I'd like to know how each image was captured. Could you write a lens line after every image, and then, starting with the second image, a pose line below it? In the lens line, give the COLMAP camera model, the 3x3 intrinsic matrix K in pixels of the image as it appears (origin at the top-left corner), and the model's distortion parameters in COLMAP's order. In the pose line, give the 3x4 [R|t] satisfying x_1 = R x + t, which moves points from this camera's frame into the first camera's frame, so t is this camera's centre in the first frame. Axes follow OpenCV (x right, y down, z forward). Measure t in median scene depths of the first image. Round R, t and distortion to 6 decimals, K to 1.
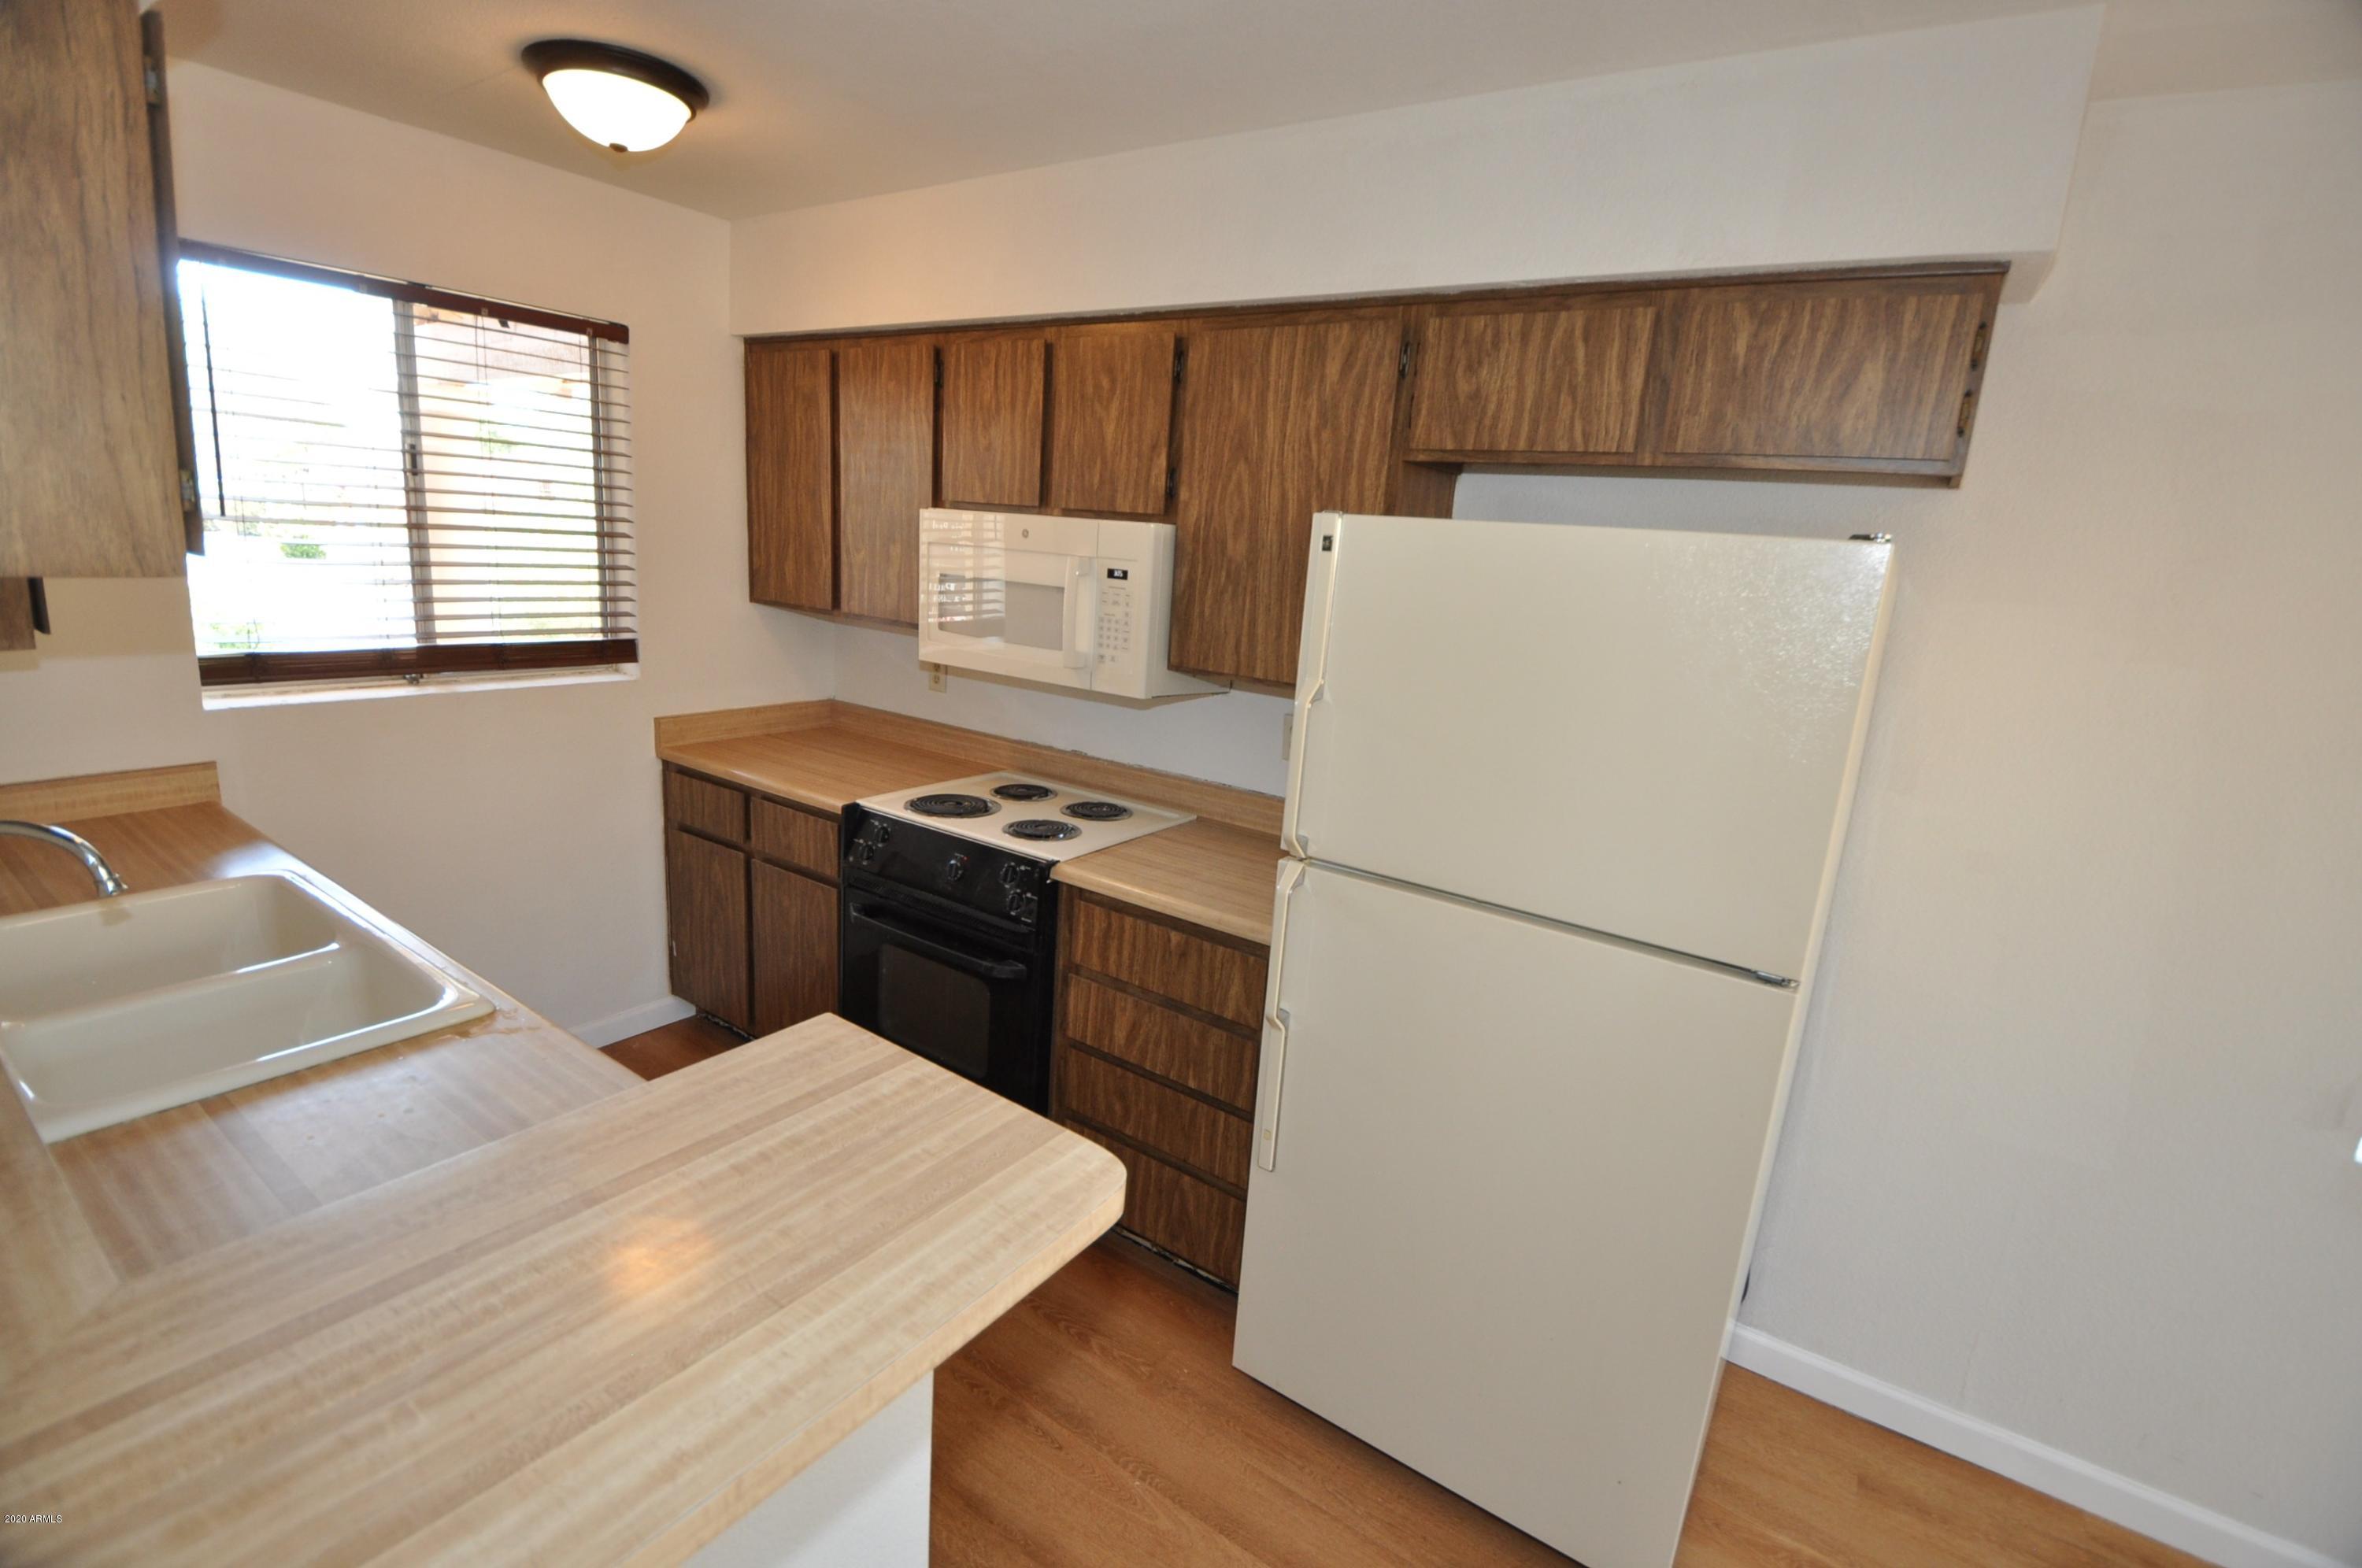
lens RADIAL K [[1061.5, 0, 1170.2], [0, 1061.5, 761.3], [0, 0, 1]] dist [-0.005820, -0.000817]
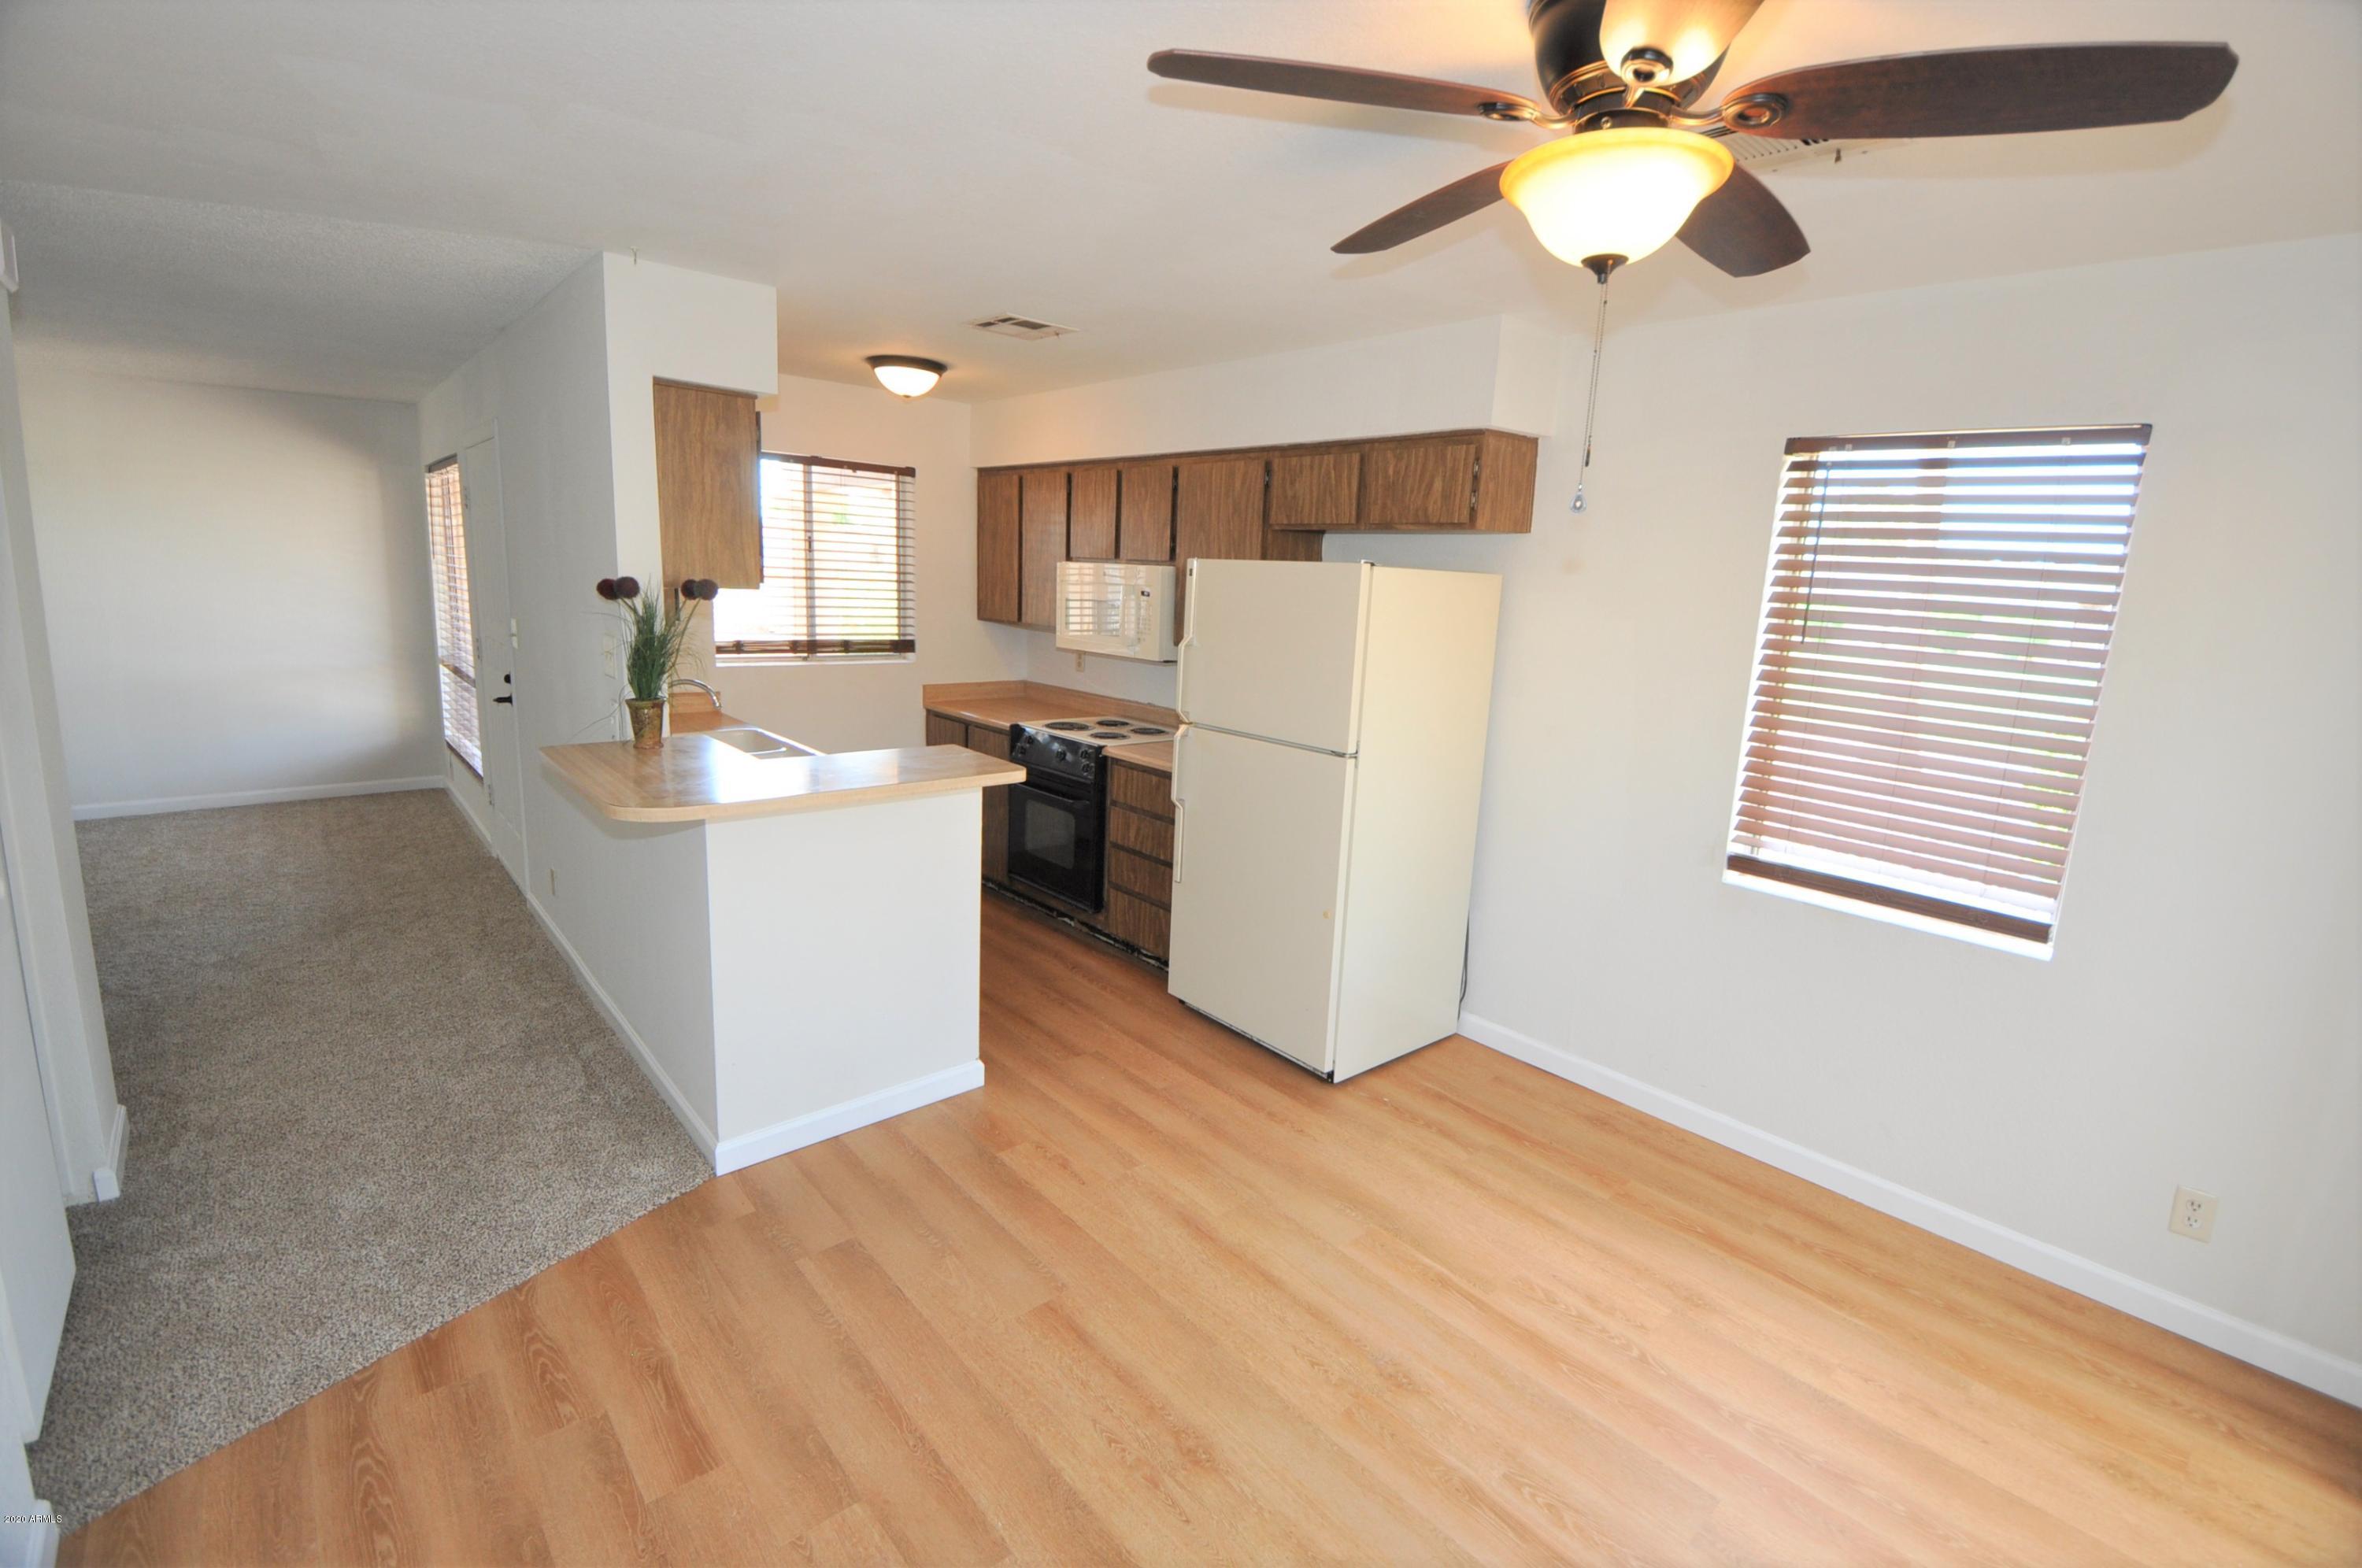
lens RADIAL K [[1028.5, 0, 1184.4], [0, 1028.5, 754.3], [0, 0, 1]] dist [-0.001150, -0.012565]
pose [[0.971013, 0.015919, -0.238497, 0.433396], [-0.027417, 0.998612, -0.044969, 0.176024], [0.237450, 0.050204, 0.970102, -0.687196]]
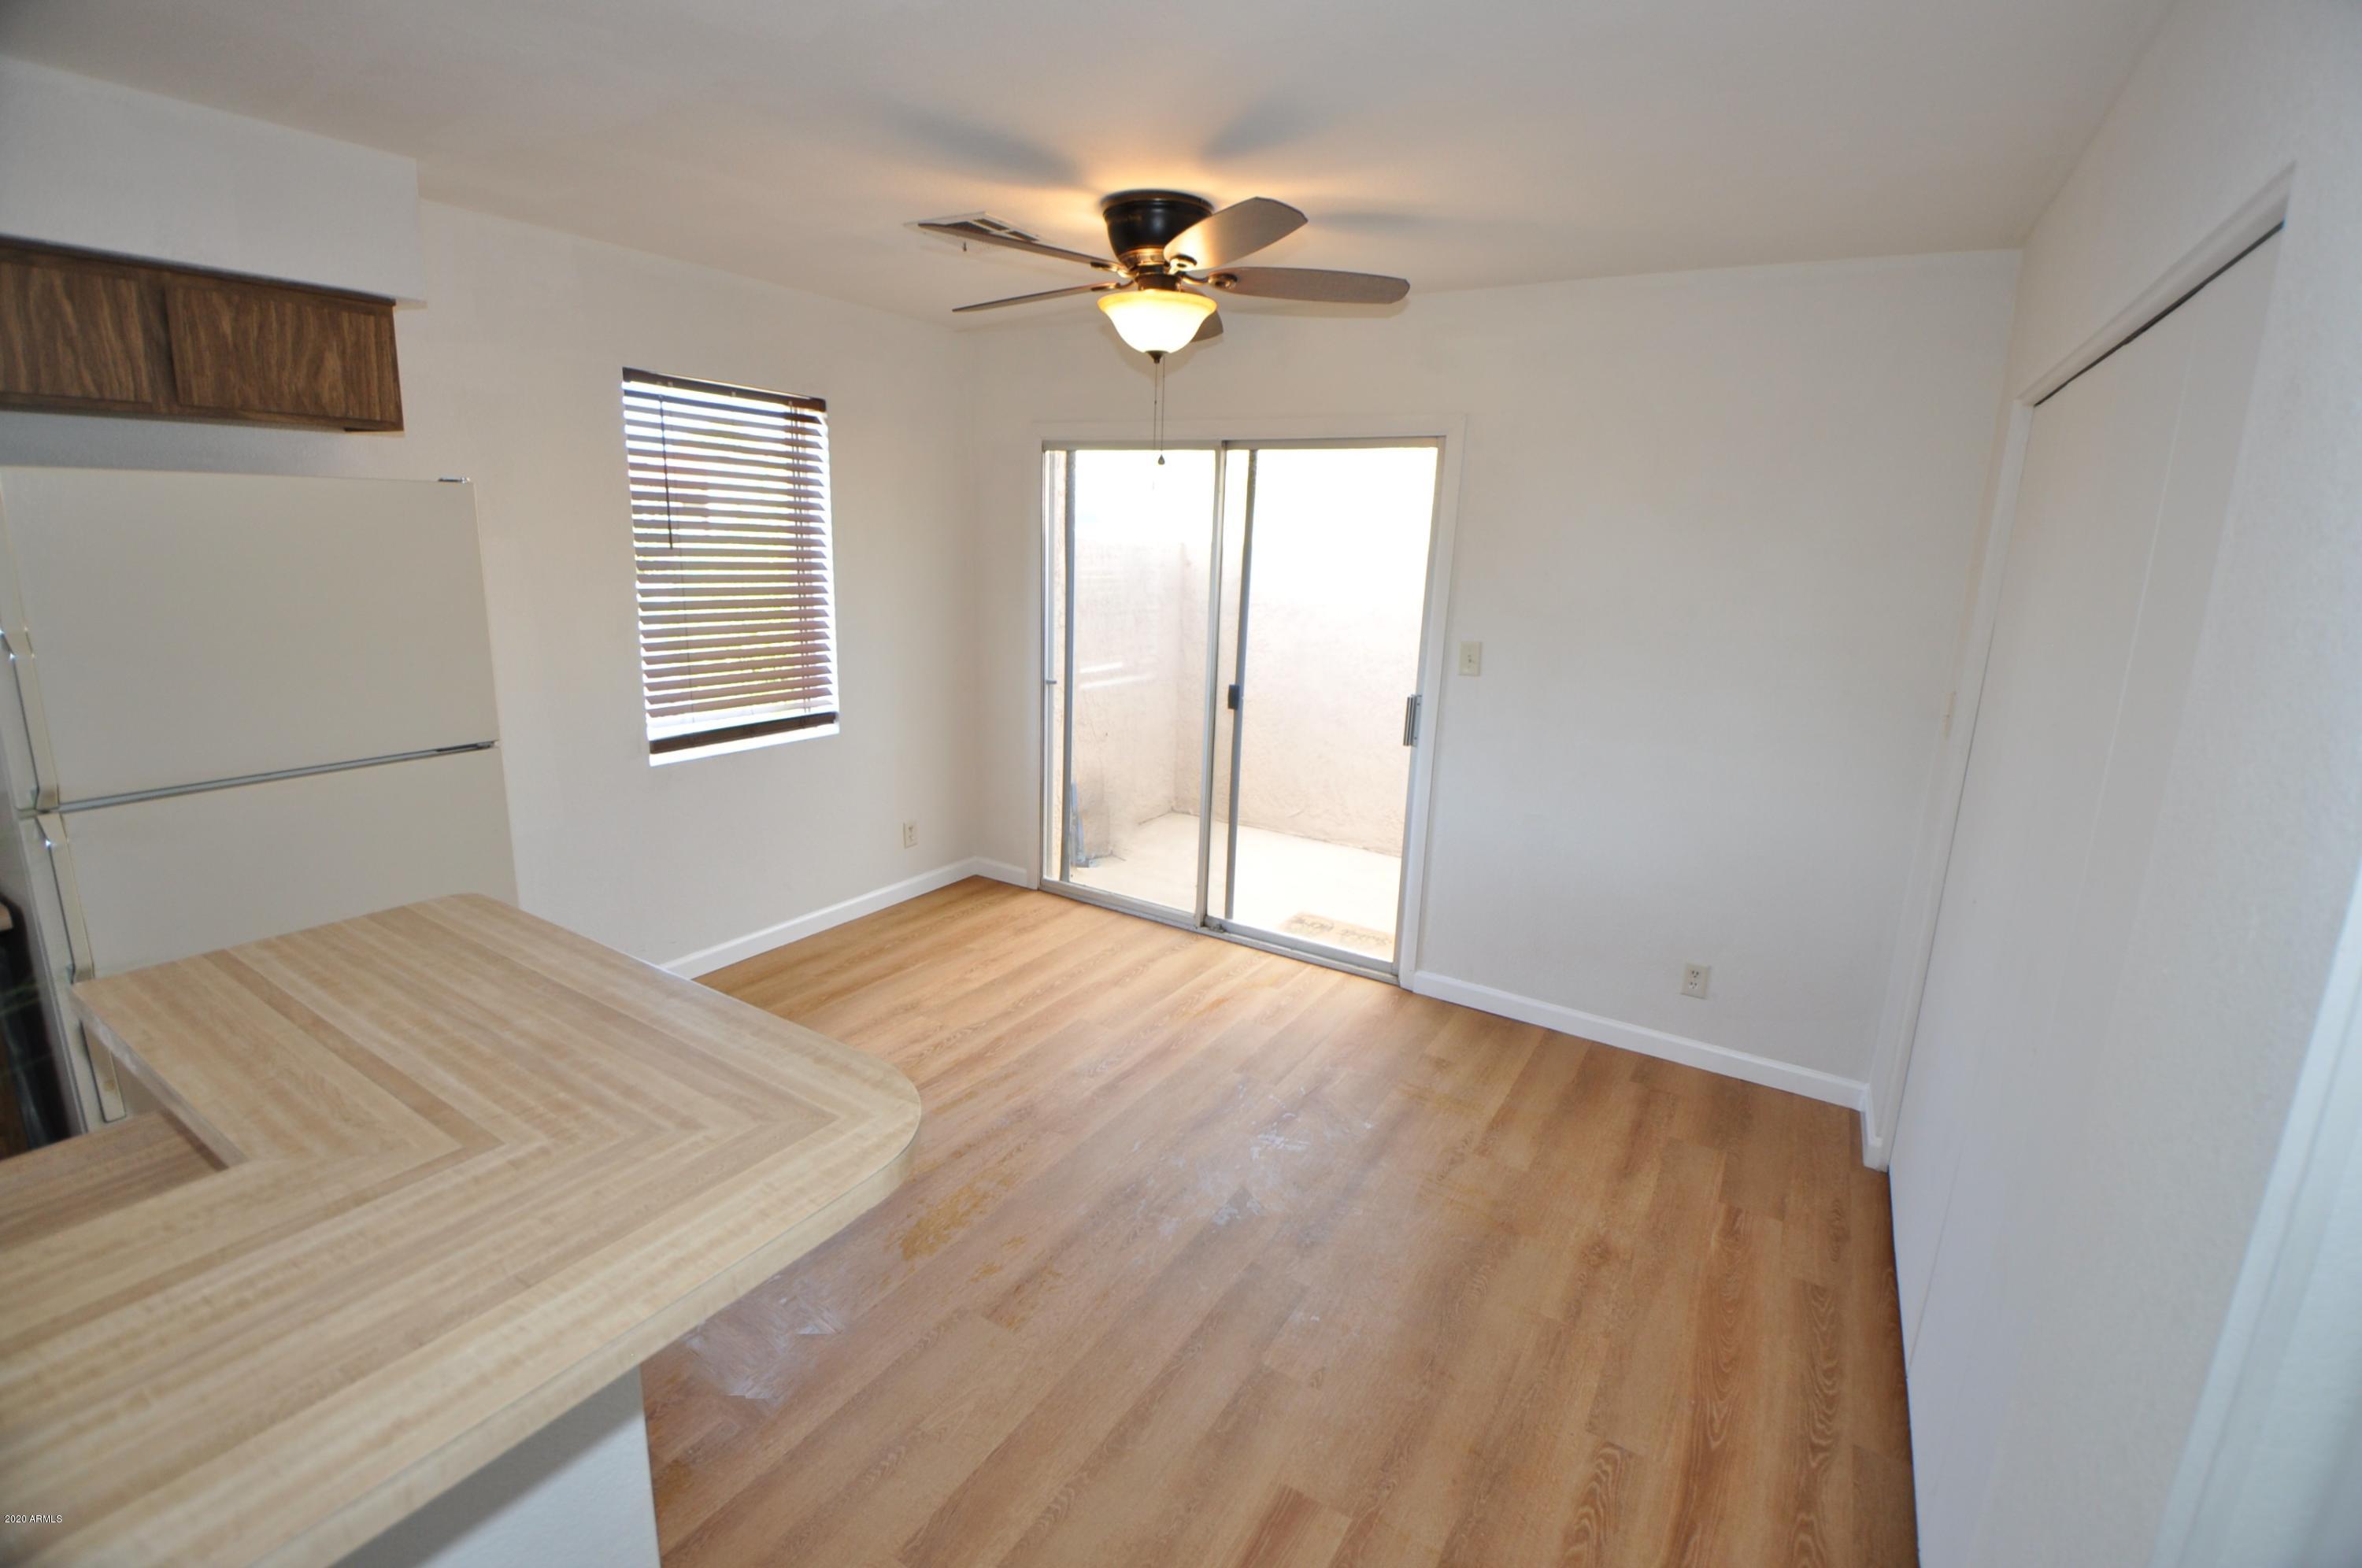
lens RADIAL K [[1028.5, 0, 1184.4], [0, 1028.5, 754.3], [0, 0, 1]] dist [-0.001150, -0.012565]
pose [[-0.042823, -0.282061, 0.958440, -0.590270], [0.171853, 0.942942, 0.285178, -0.031590], [-0.984191, 0.176923, 0.008094, -0.058021]]
